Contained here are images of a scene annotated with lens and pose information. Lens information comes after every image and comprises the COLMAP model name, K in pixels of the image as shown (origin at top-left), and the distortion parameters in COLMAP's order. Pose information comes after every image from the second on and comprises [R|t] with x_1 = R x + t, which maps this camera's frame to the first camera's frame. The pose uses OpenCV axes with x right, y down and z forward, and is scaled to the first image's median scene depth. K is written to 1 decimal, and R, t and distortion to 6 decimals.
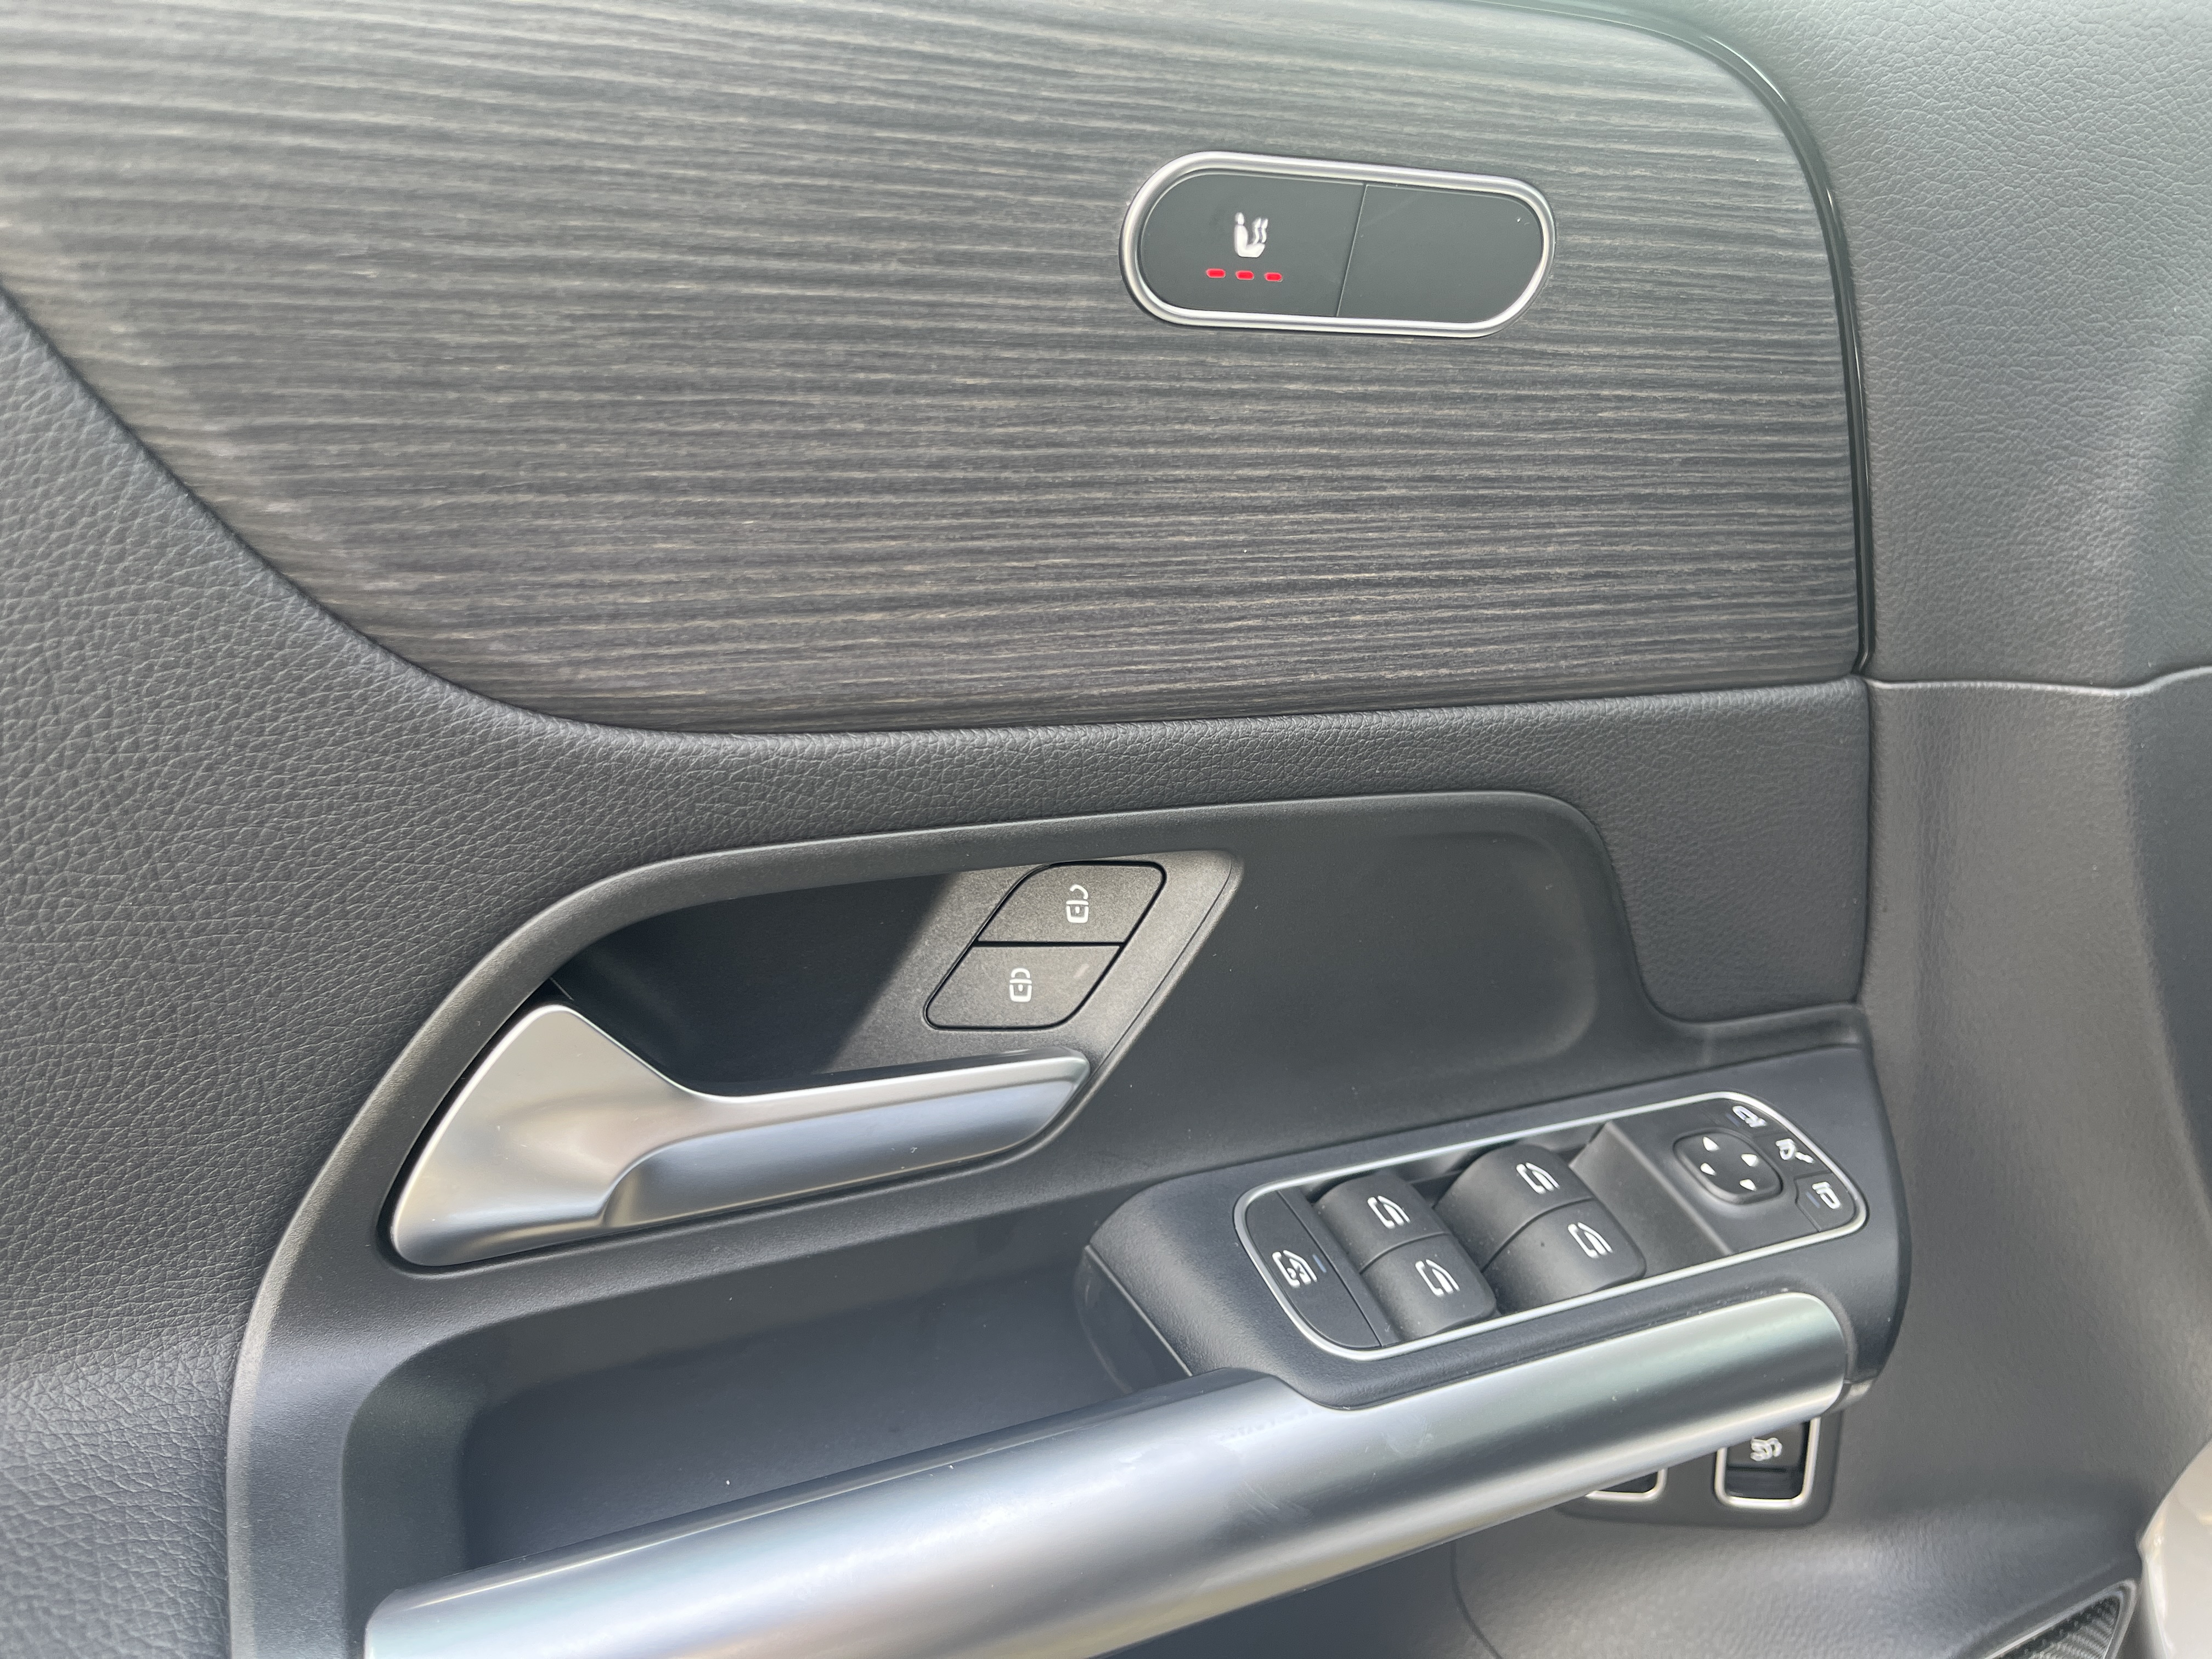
lens RADIAL K [[1699.8, 0, 1119.5], [0, 1699.8, 782.5], [0, 0, 1]] dist [0.041929, -0.076353]
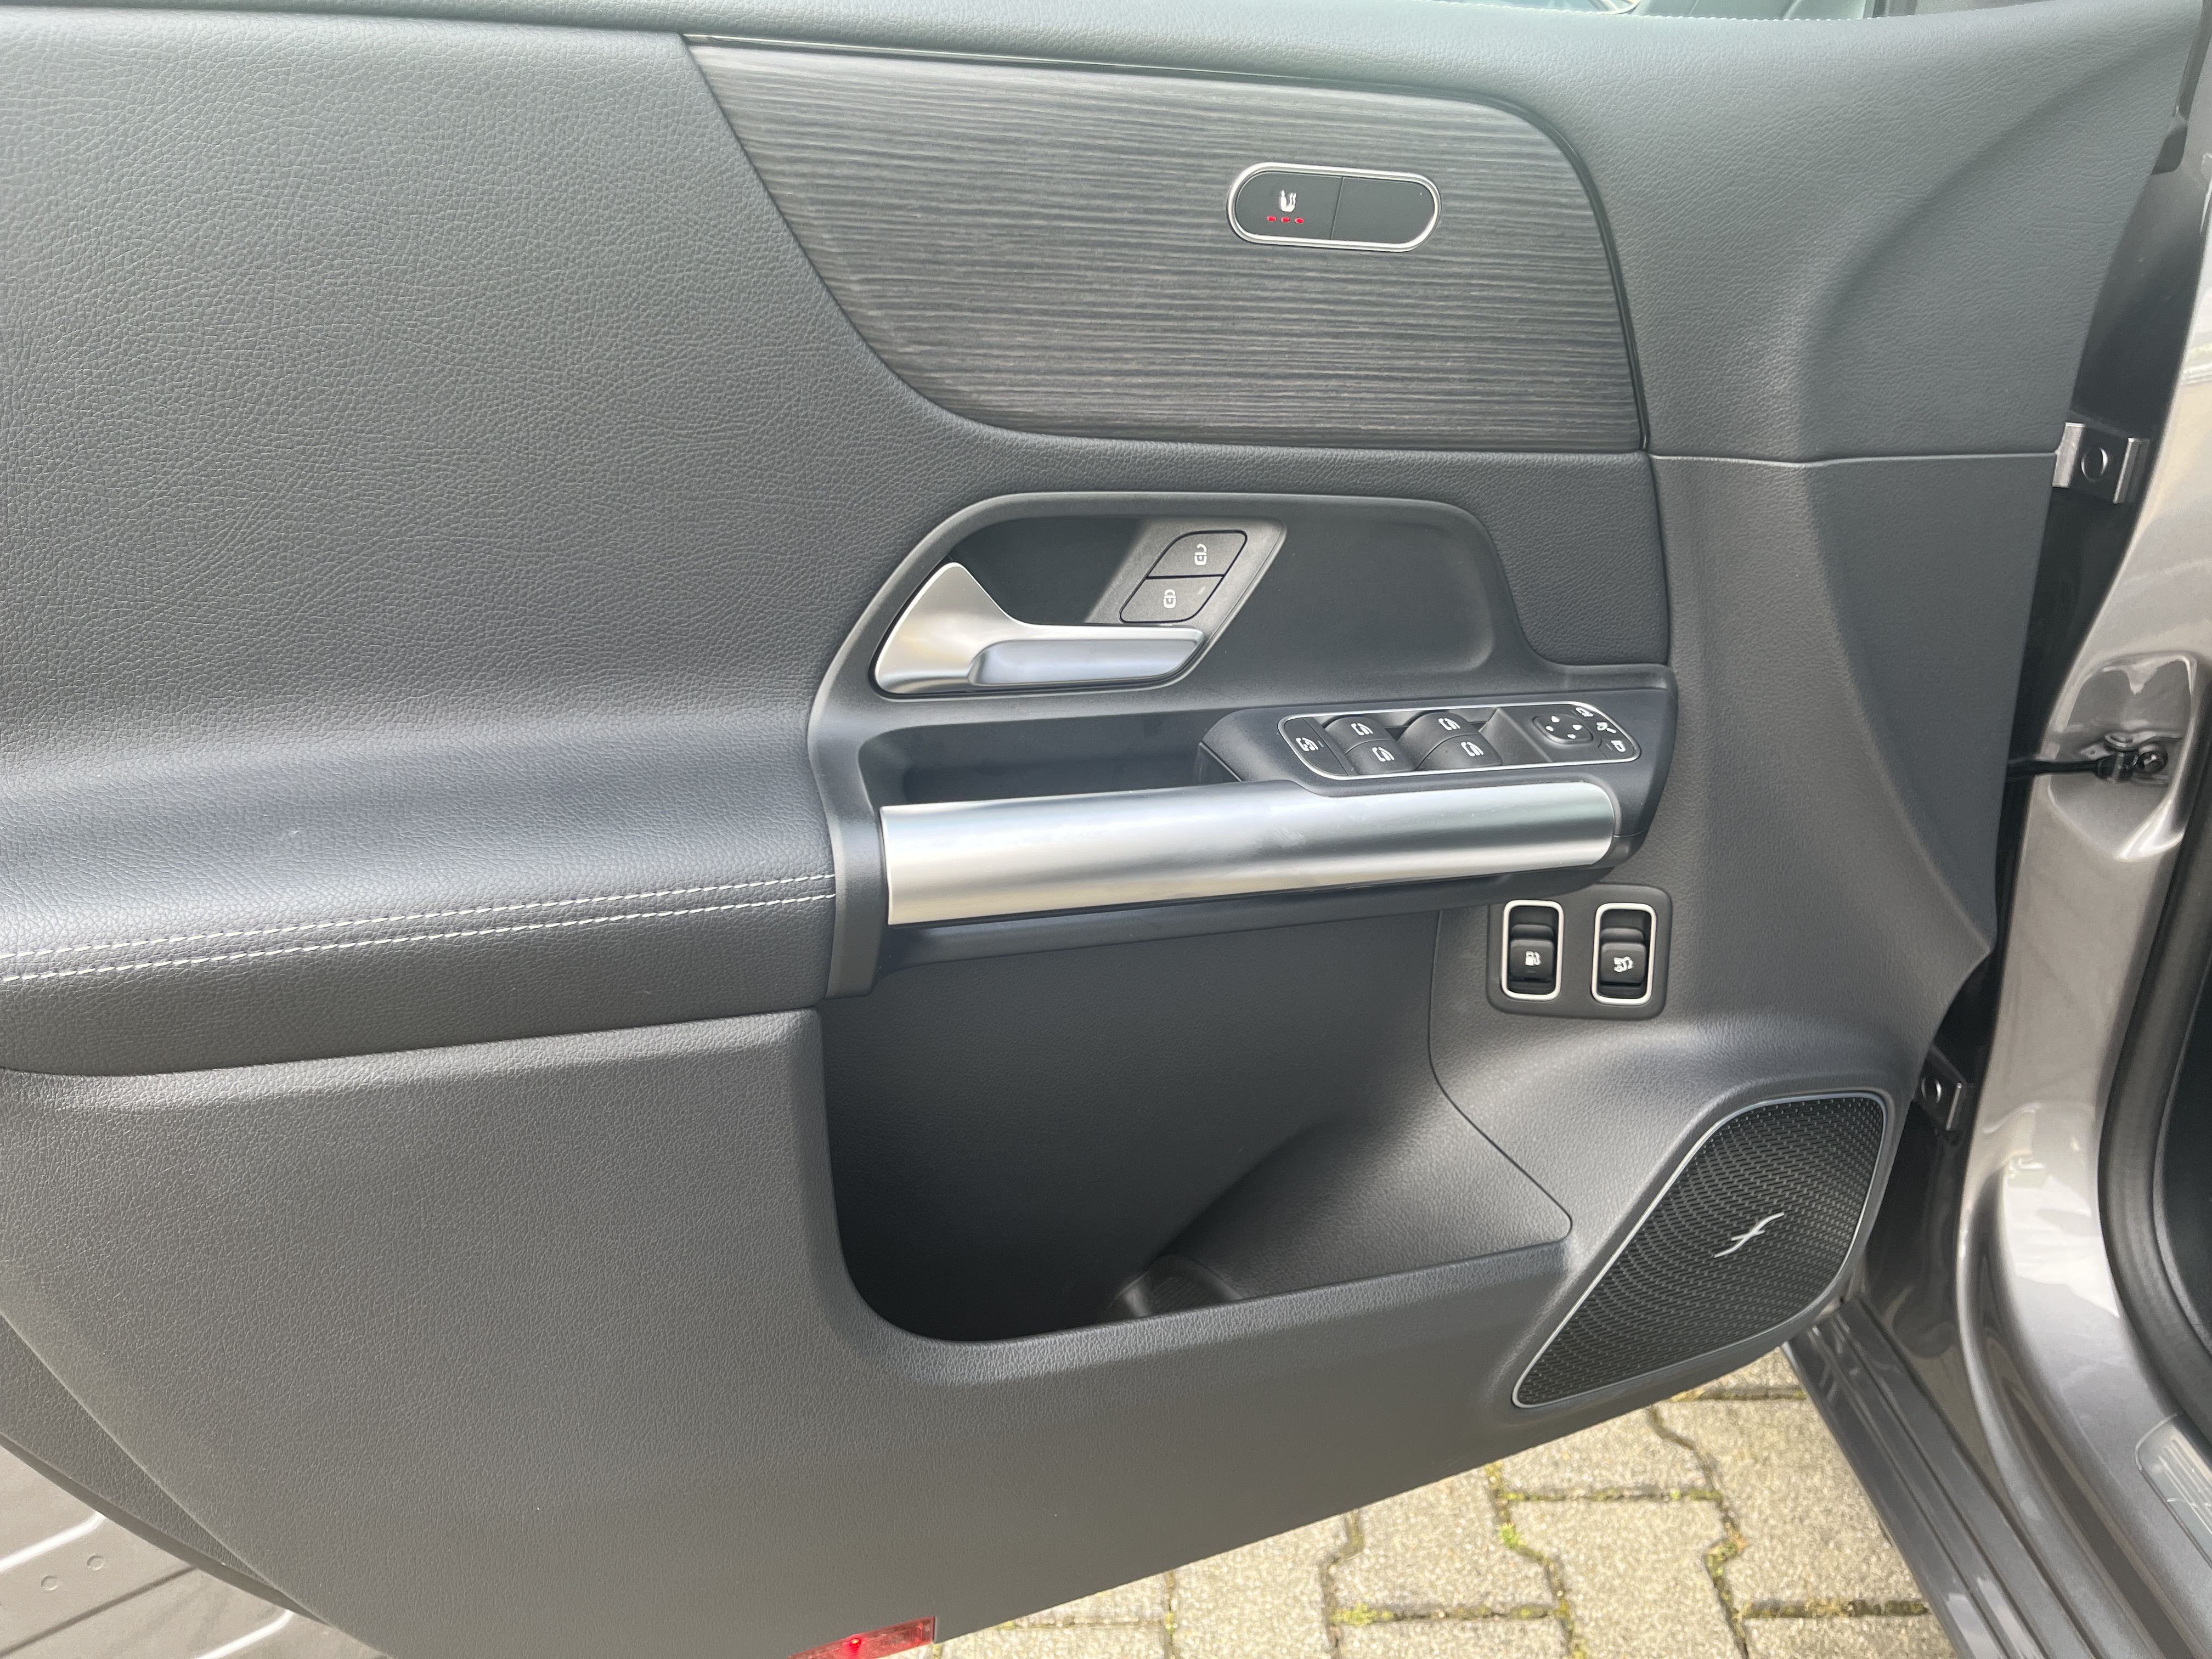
lens RADIAL K [[1699.8, 0, 1119.5], [0, 1699.8, 782.5], [0, 0, 1]] dist [0.041929, -0.076353]
pose [[0.995968, 0.029546, -0.084703, 0.066669], [-0.028650, 0.999520, 0.011779, 0.382807], [0.085010, -0.009305, 0.996337, -1.139471]]
